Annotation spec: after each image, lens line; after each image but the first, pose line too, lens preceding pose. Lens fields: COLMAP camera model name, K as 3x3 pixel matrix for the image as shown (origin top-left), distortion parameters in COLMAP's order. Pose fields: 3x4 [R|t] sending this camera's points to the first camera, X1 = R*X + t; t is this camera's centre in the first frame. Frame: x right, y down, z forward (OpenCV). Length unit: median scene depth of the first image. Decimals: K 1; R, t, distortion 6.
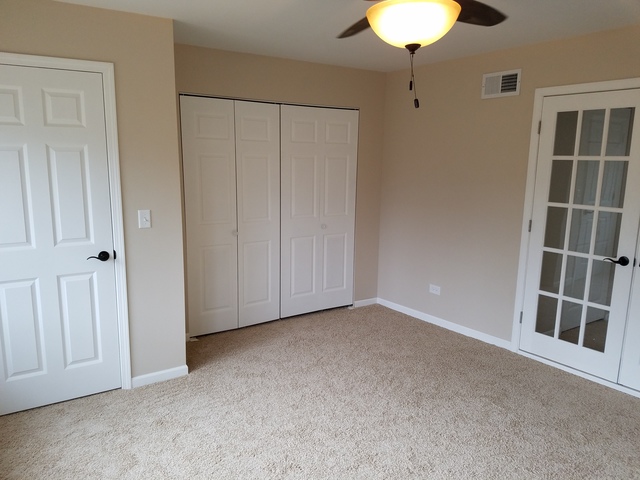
lens RADIAL K [[493.6, 0, 320.7], [0, 493.6, 243.5], [0, 0, 1]] dist [0.068250, -0.073608]
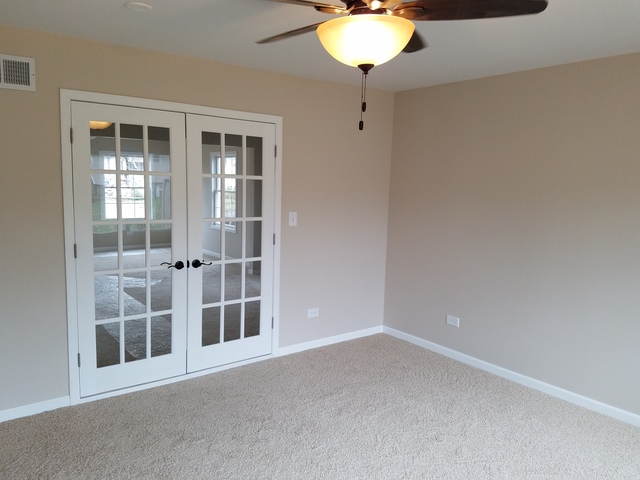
lens RADIAL K [[493.6, 0, 321.8], [0, 493.6, 236.7], [0, 0, 1]] dist [0.068250, -0.073608]
pose [[-0.038907, -0.121610, 0.991815, -0.483727], [0.144280, 0.981482, 0.126003, -0.117360], [-0.988772, 0.148002, -0.020640, 0.666680]]
